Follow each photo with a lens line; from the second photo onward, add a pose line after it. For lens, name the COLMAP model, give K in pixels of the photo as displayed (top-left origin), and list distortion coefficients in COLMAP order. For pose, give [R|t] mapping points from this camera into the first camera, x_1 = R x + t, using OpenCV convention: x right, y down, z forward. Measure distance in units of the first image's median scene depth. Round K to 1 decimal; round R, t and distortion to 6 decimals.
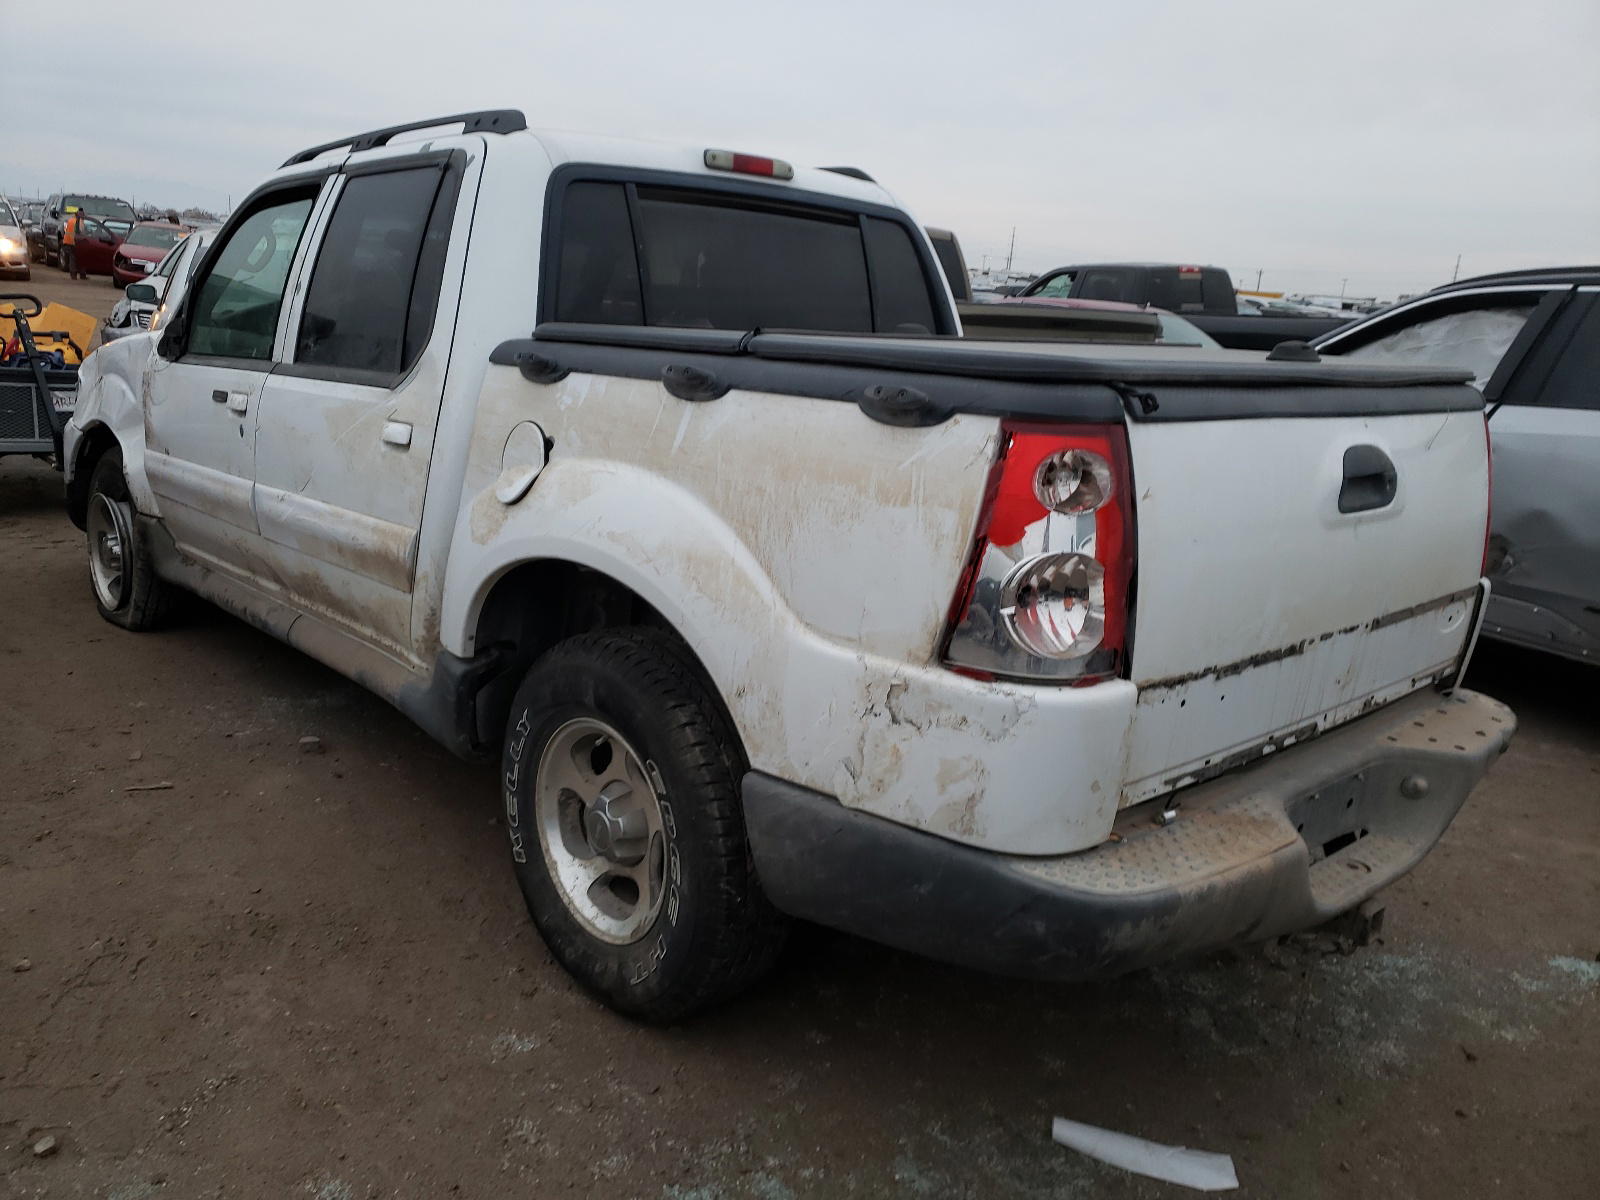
lens RADIAL K [[1219.3, 0, 840.1], [0, 1219.3, 598.7], [0, 0, 1]] dist [0.086153, -0.107005]
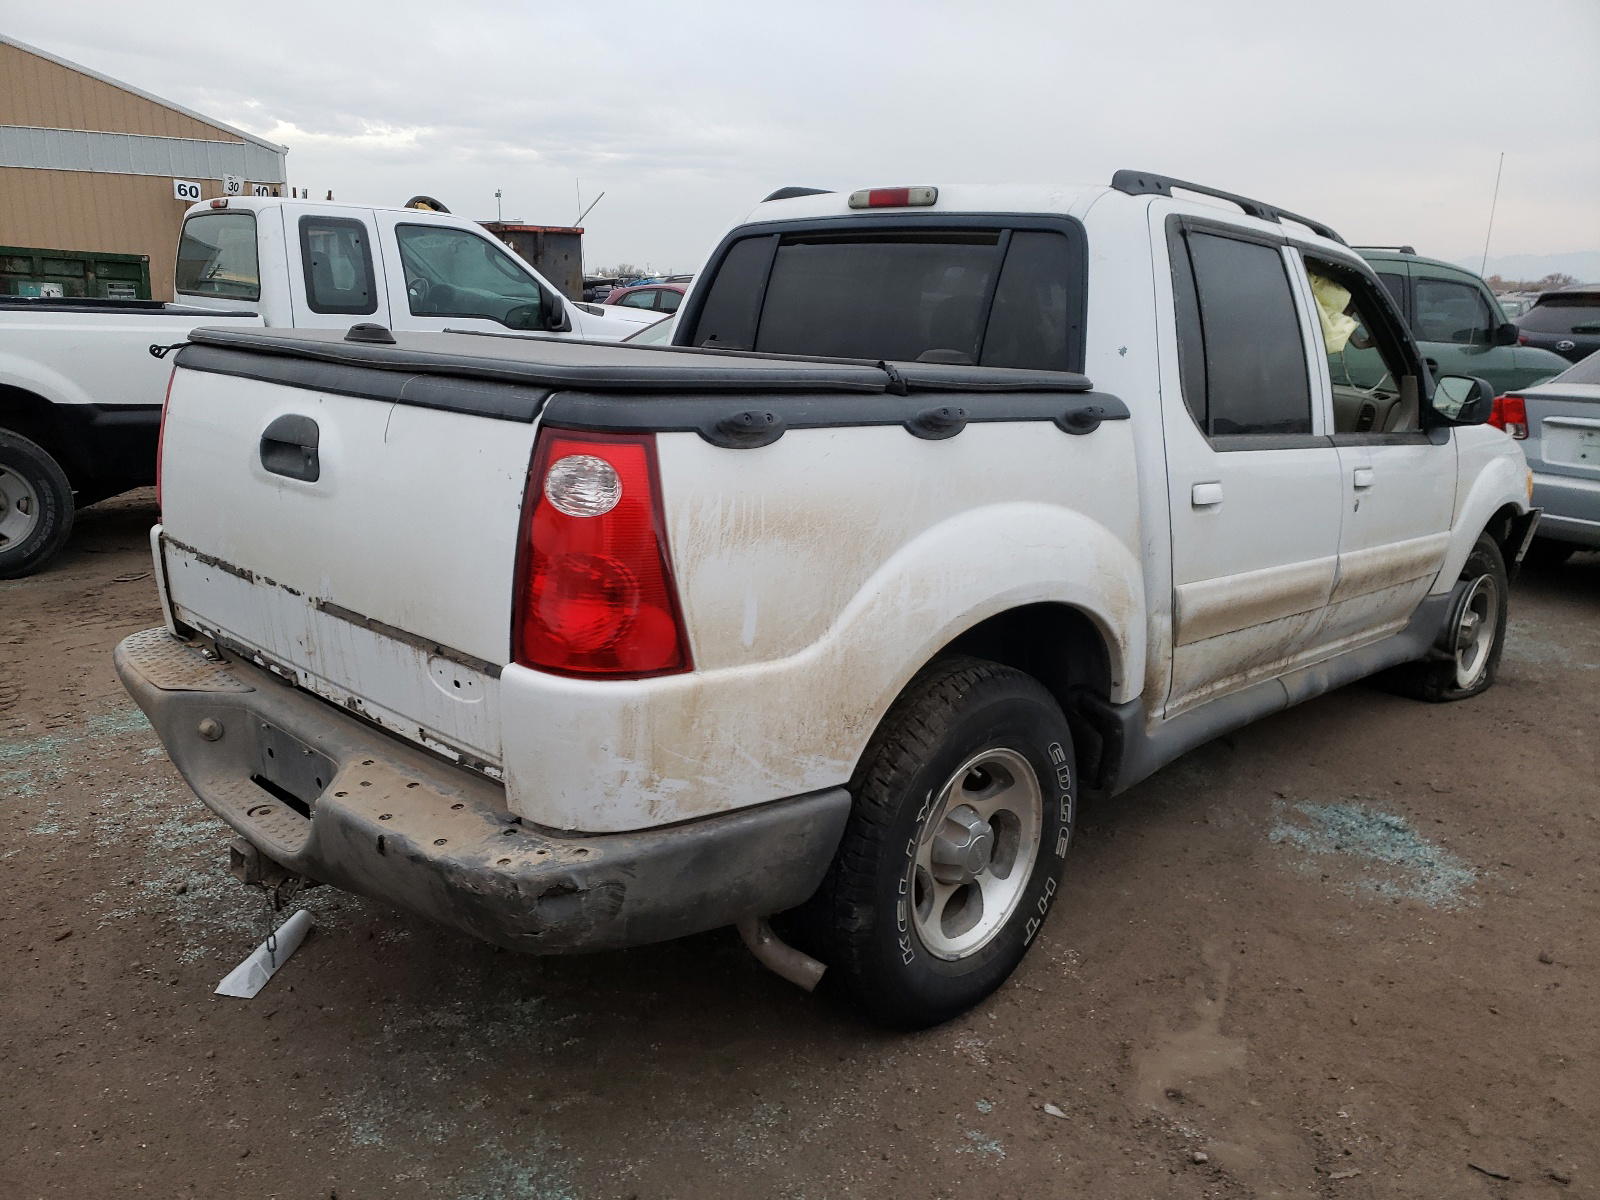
lens RADIAL K [[1219.3, 0, 840.1], [0, 1219.3, 598.7], [0, 0, 1]] dist [0.086153, -0.107005]
pose [[0.041577, 0.166068, -0.985237, 1.329188], [-0.256625, 0.954784, 0.150105, -0.221905], [0.965616, 0.246596, 0.082315, 1.239617]]
